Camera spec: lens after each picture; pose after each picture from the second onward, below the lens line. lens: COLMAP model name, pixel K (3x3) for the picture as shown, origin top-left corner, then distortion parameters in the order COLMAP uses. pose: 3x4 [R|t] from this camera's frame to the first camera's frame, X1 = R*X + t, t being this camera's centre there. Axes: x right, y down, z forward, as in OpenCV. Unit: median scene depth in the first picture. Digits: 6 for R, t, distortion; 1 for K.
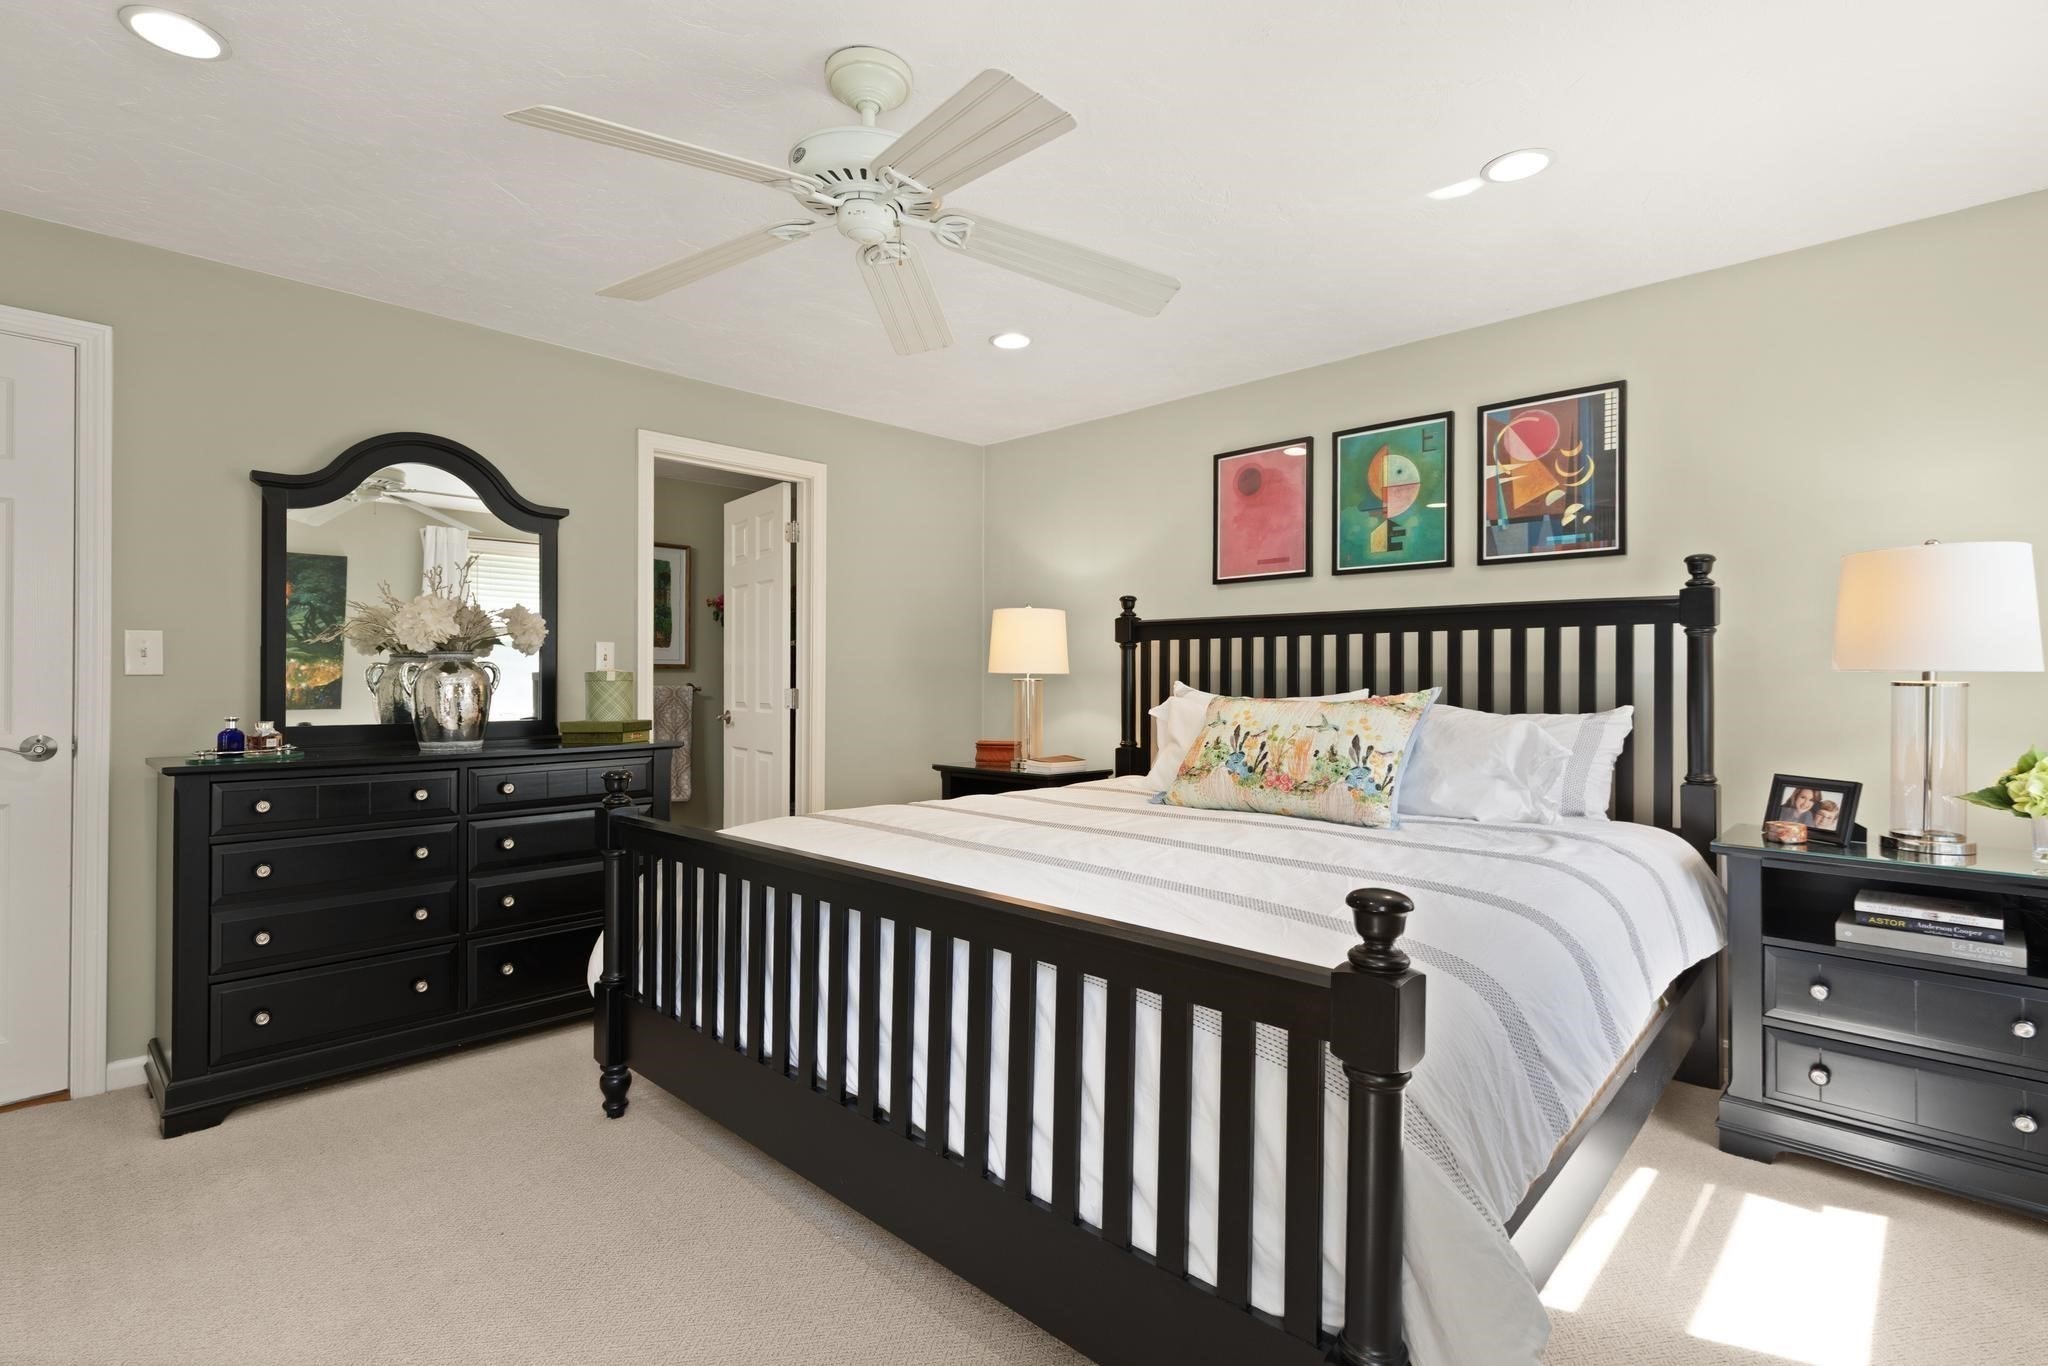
lens RADIAL K [[944.9, 0, 1013.7], [0, 944.9, 674.8], [0, 0, 1]] dist [0.003692, 0.000344]
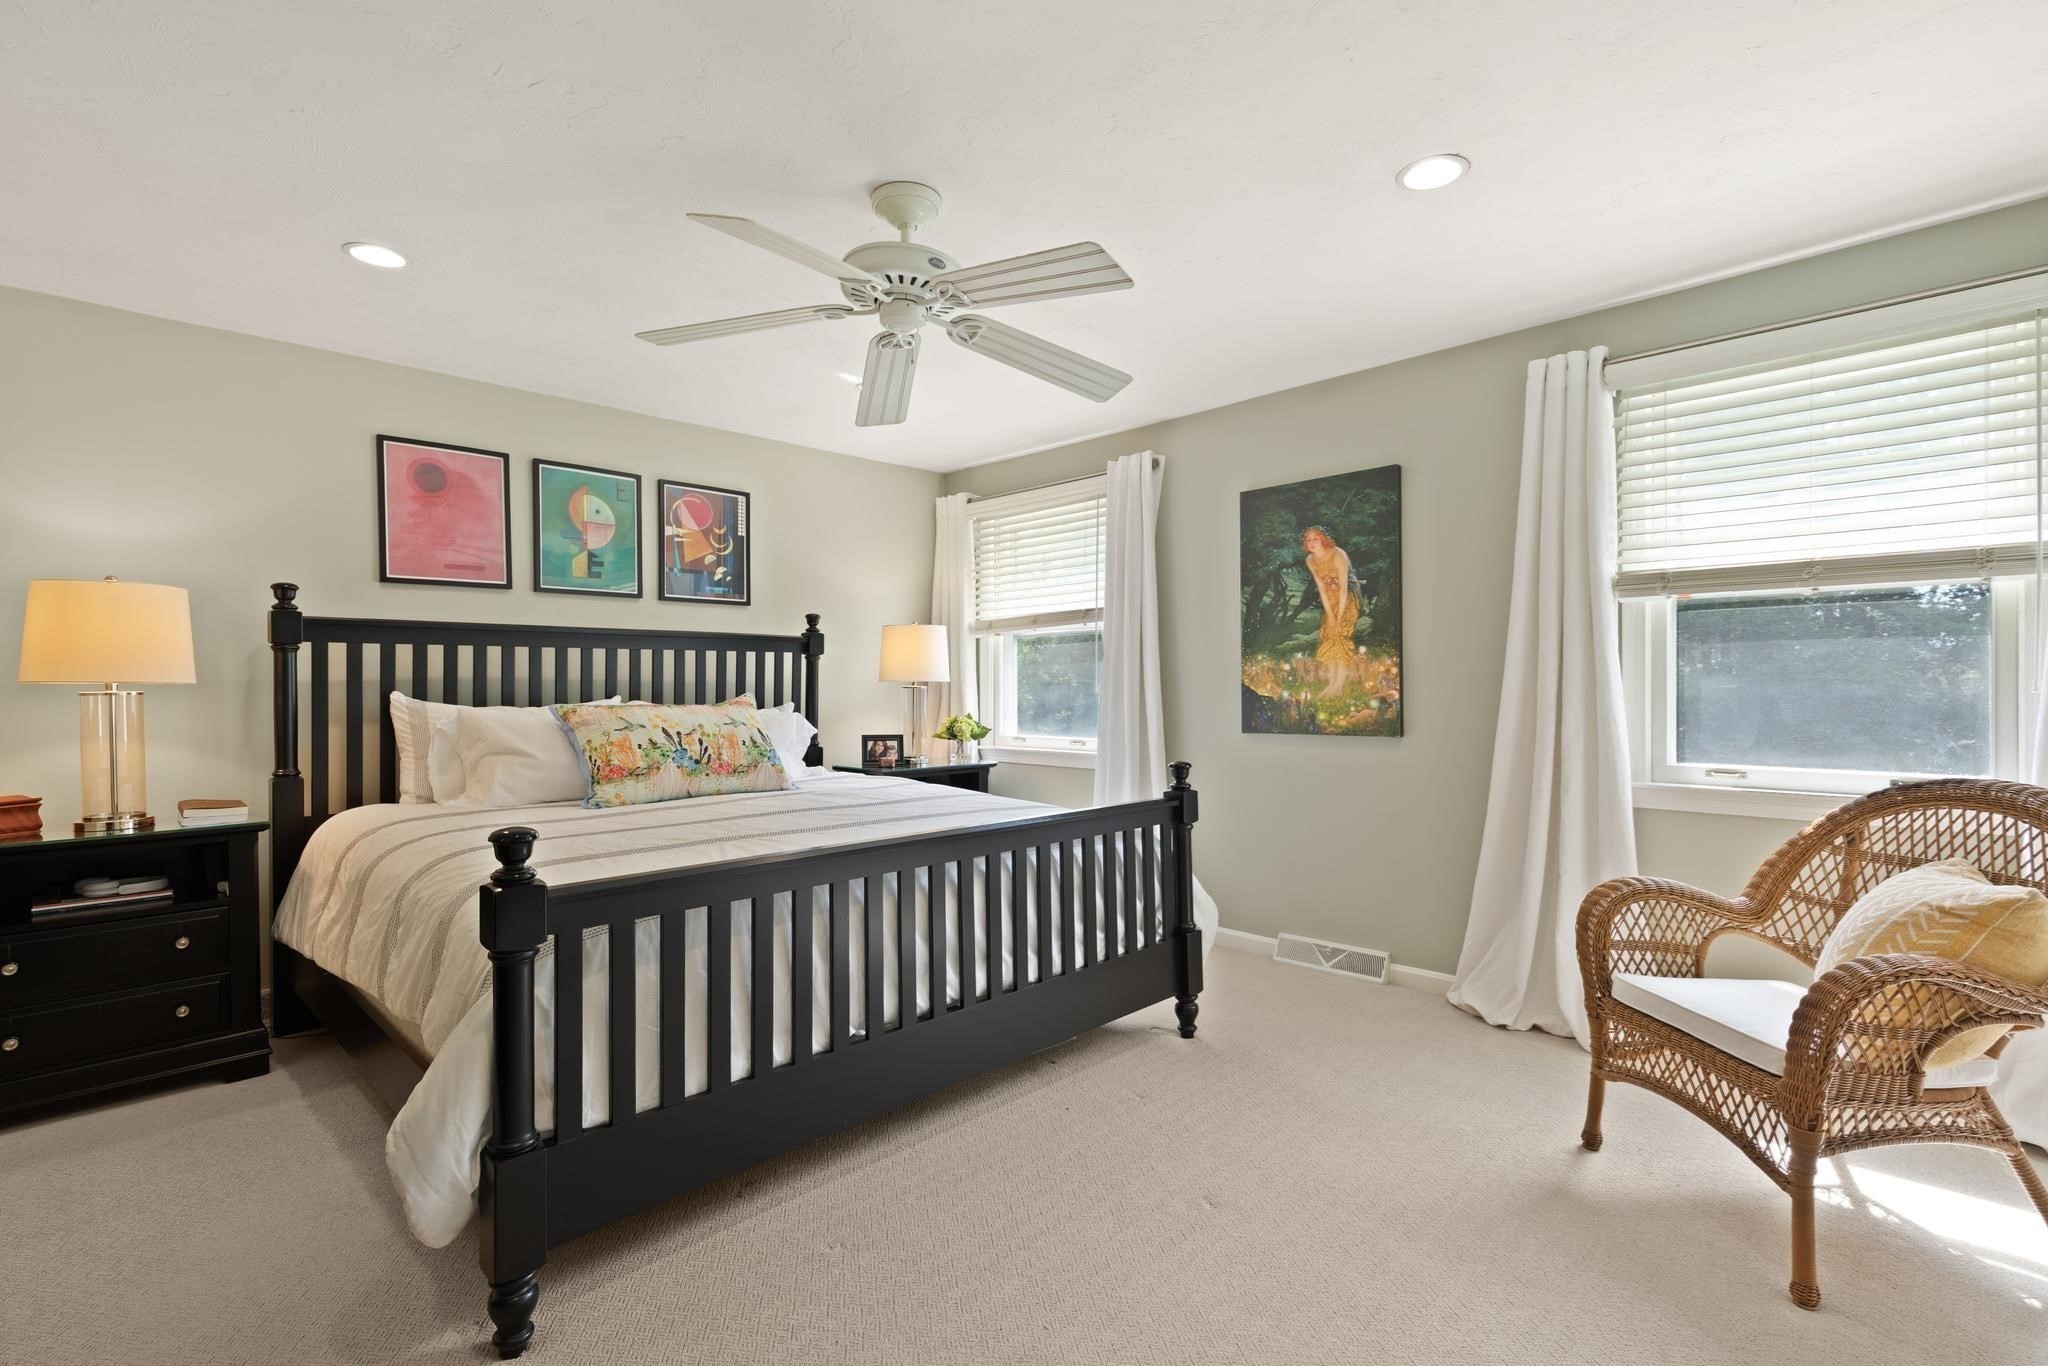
lens RADIAL K [[944.9, 0, 1014.3], [0, 944.9, 690.7], [0, 0, 1]] dist [0.003692, 0.000344]
pose [[0.029133, -0.008048, 0.999543, -0.826342], [0.003161, 0.999963, 0.007959, 0.000670], [-0.999571, 0.002928, 0.029157, 0.487775]]
